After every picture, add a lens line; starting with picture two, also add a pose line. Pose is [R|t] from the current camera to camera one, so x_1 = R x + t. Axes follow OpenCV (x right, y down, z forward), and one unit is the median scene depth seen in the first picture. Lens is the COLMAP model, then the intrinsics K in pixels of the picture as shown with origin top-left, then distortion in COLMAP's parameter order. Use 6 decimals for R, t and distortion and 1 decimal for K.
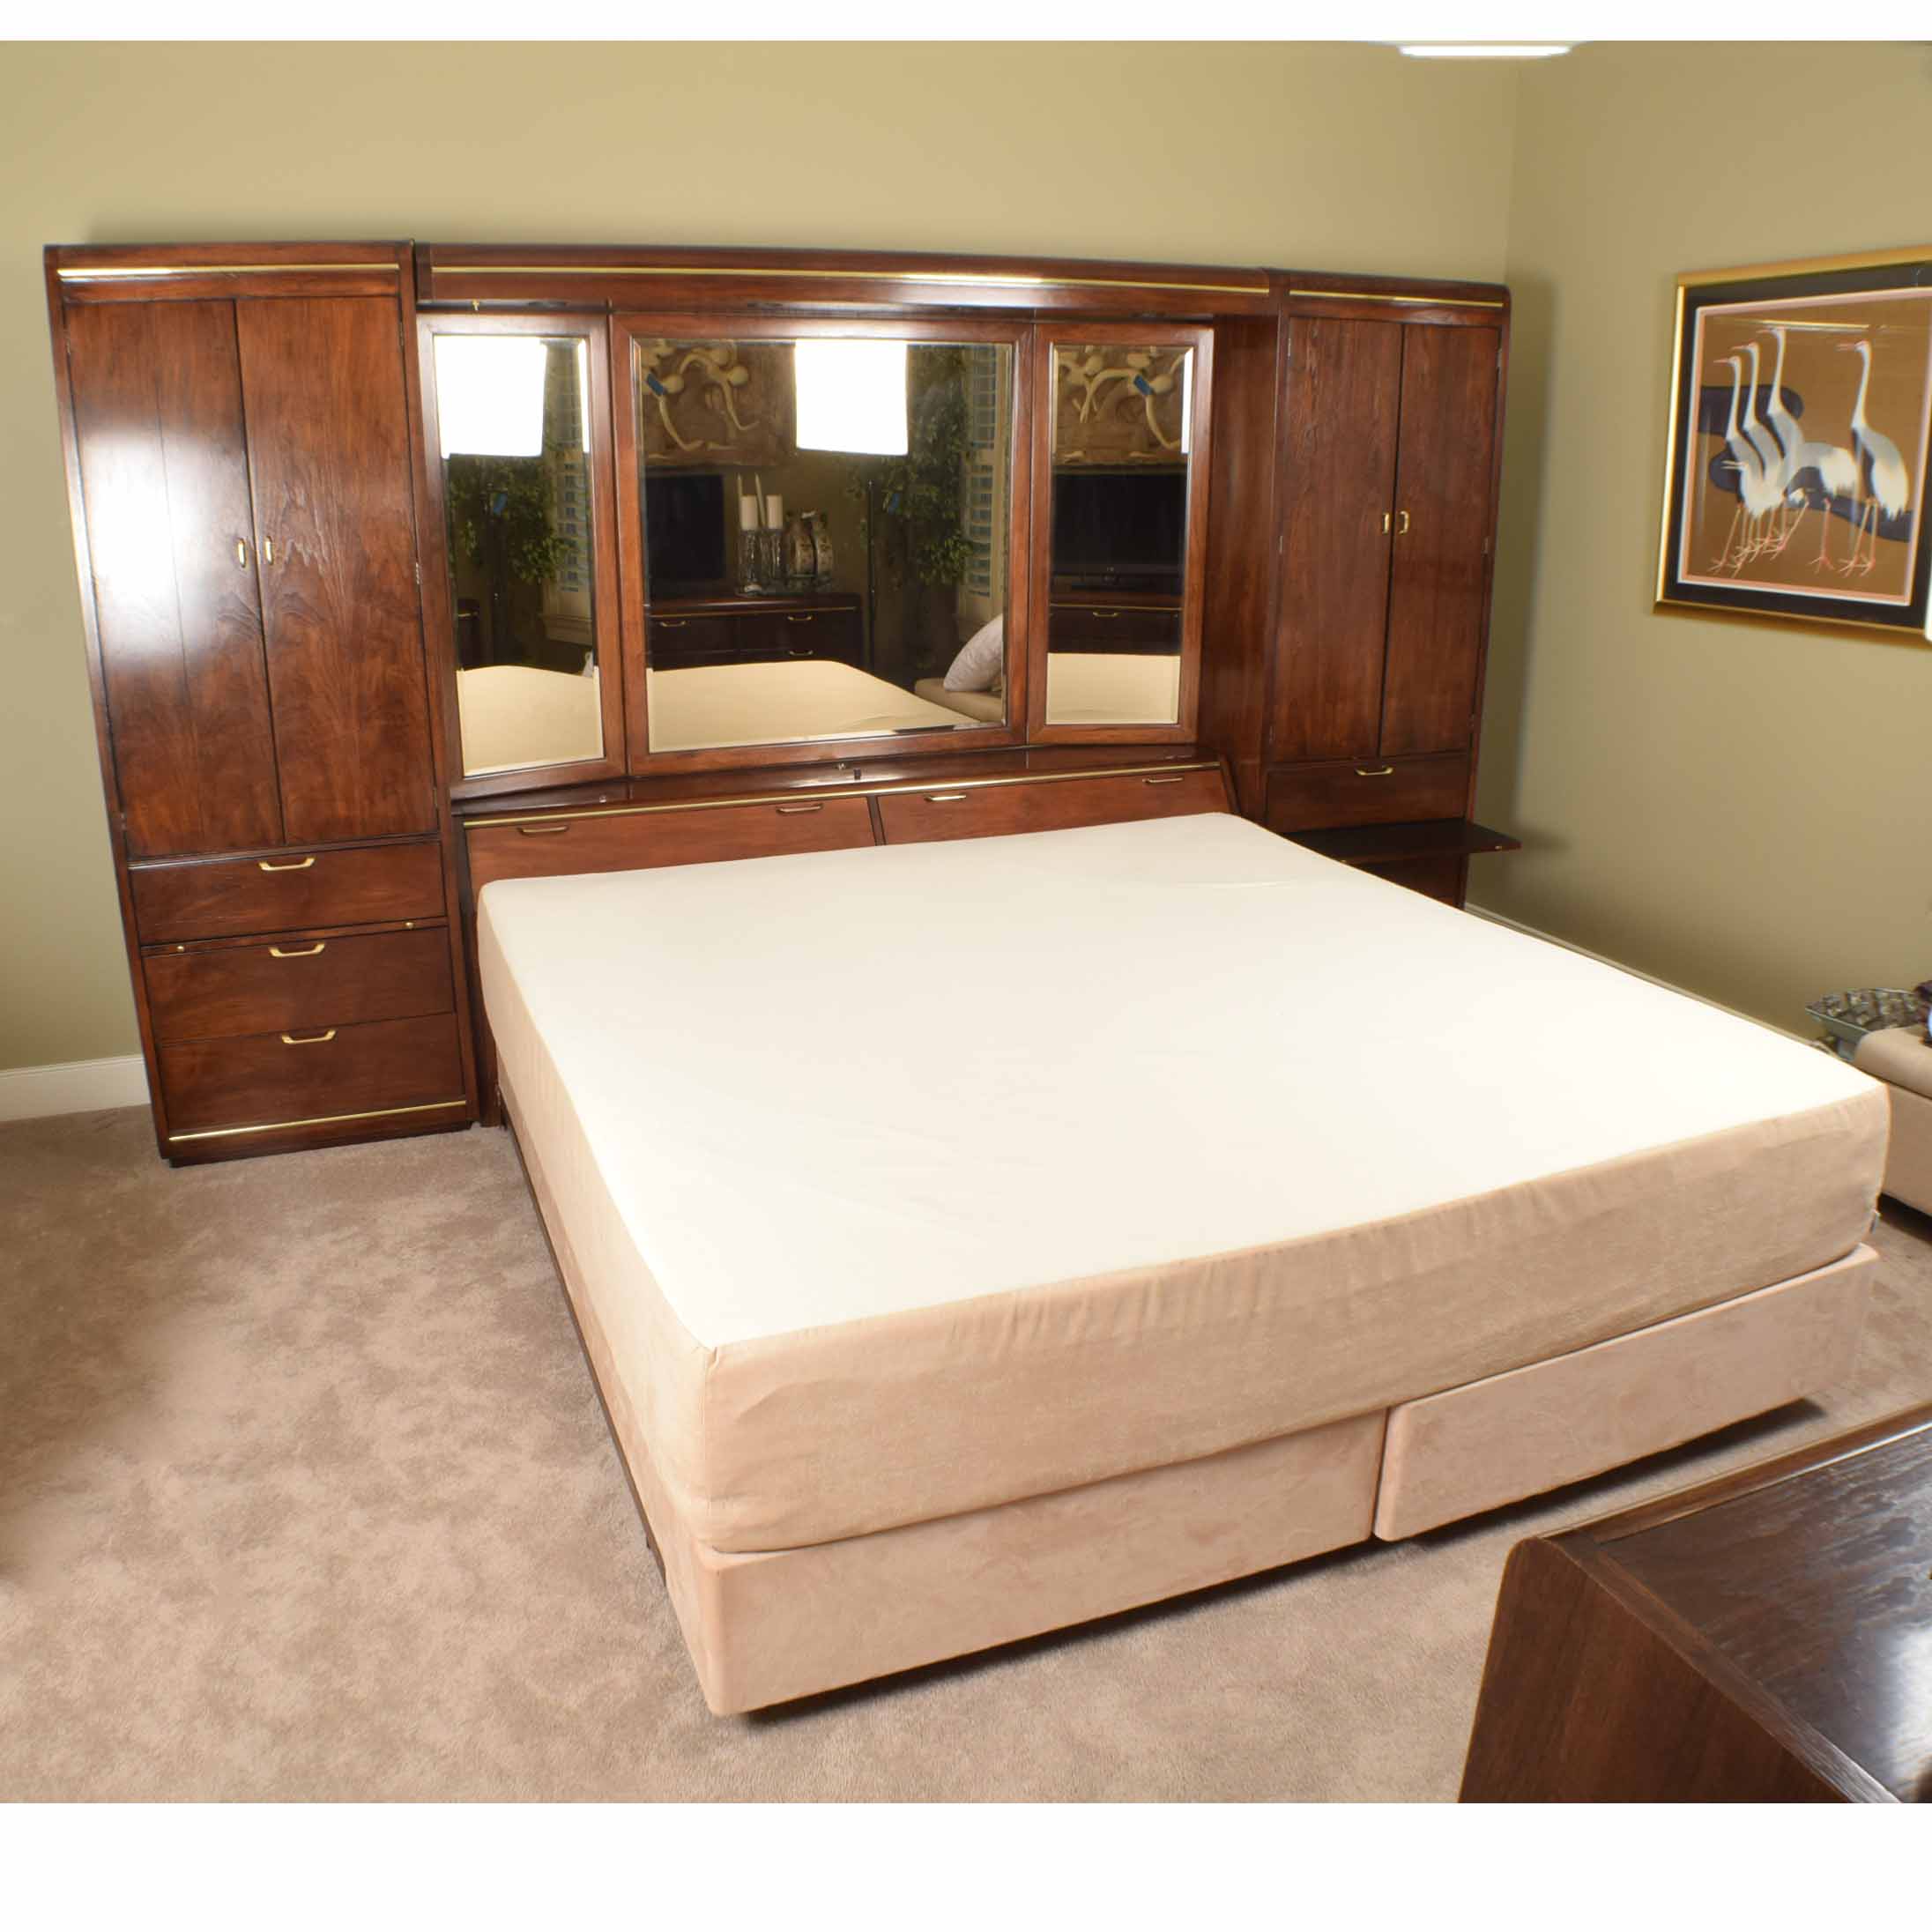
lens RADIAL K [[1588.7, 0, 891.6], [0, 1588.7, 926.9], [0, 0, 1]] dist [-0.138447, 0.035845]
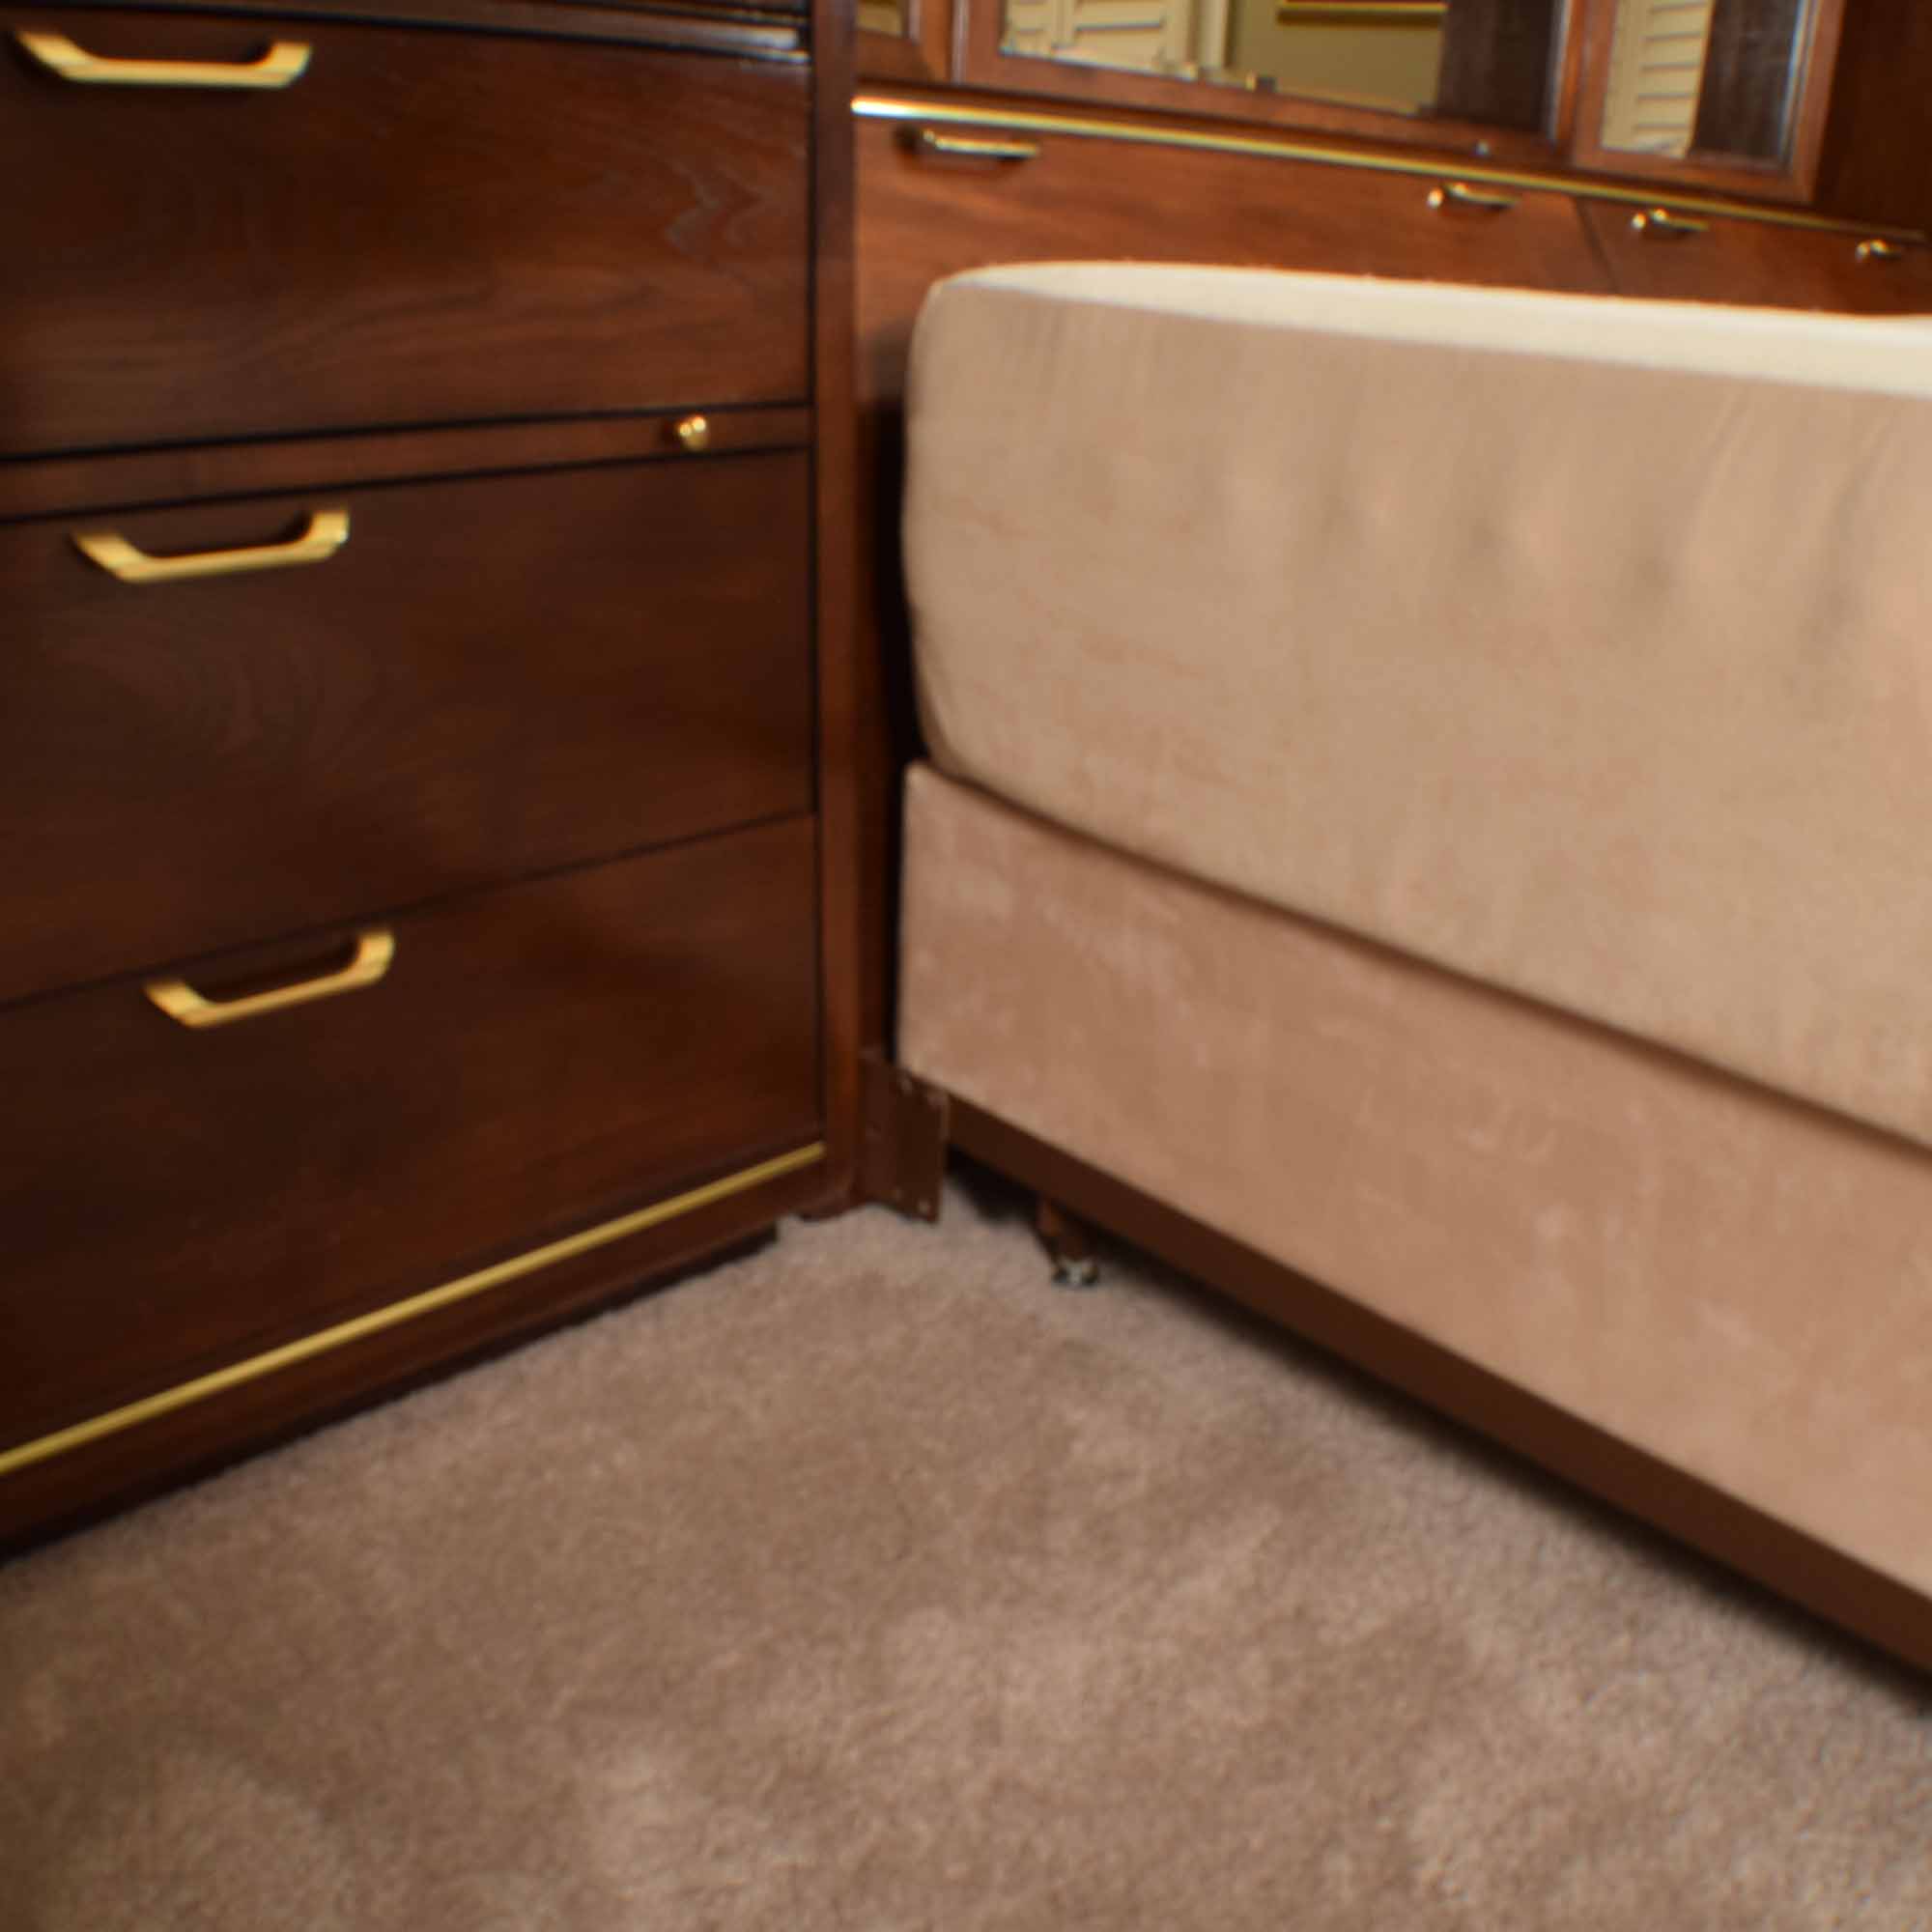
lens RADIAL K [[1783.0, 0, 966.0], [0, 1783.0, 966.0], [0, 0, 1]] dist [-0.129179, 0.015642]
pose [[0.920980, -0.122069, 0.369994, -0.371869], [0.083626, 0.989452, 0.118283, 0.048398], [-0.380530, -0.077995, 0.921474, 0.738441]]
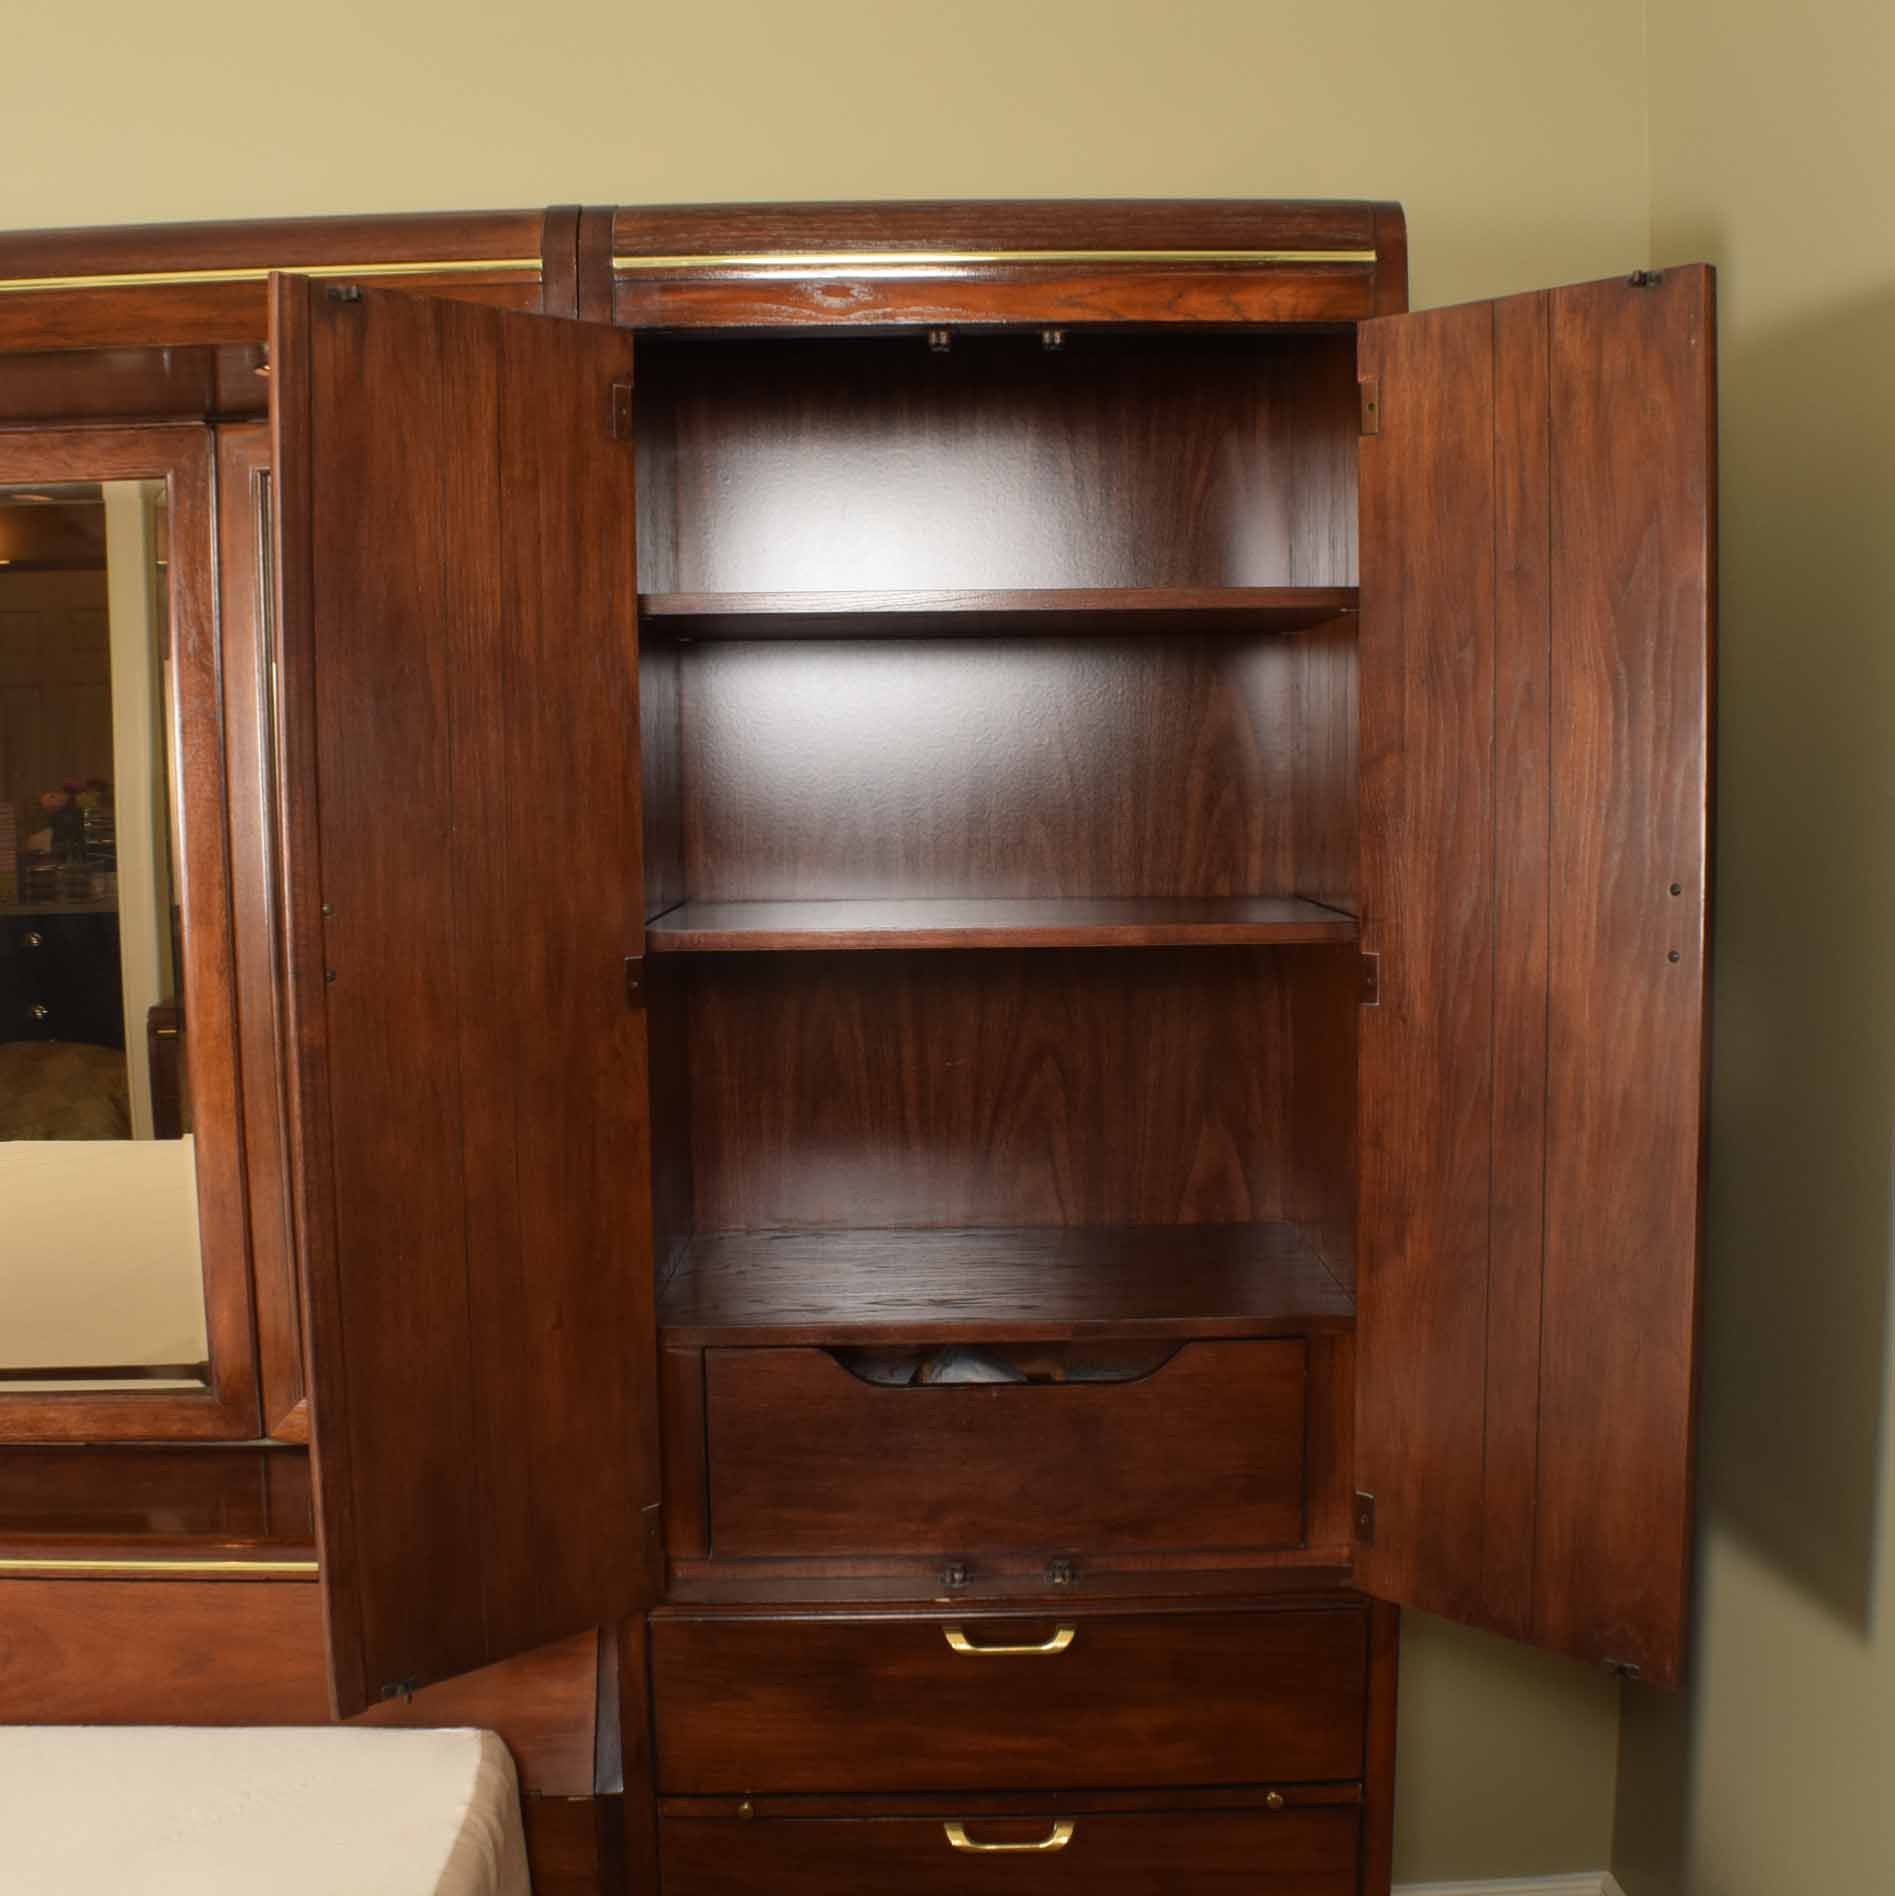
lens RADIAL K [[2102.1, 0, 1003.8], [0, 2102.1, 948.2], [0, 0, 1]] dist [-0.142533, 0.024186]
pose [[0.954218, 0.023179, -0.298213, 0.528904], [-0.081279, 0.979572, -0.183936, -0.197998], [0.287858, 0.199754, 0.936609, 0.675675]]
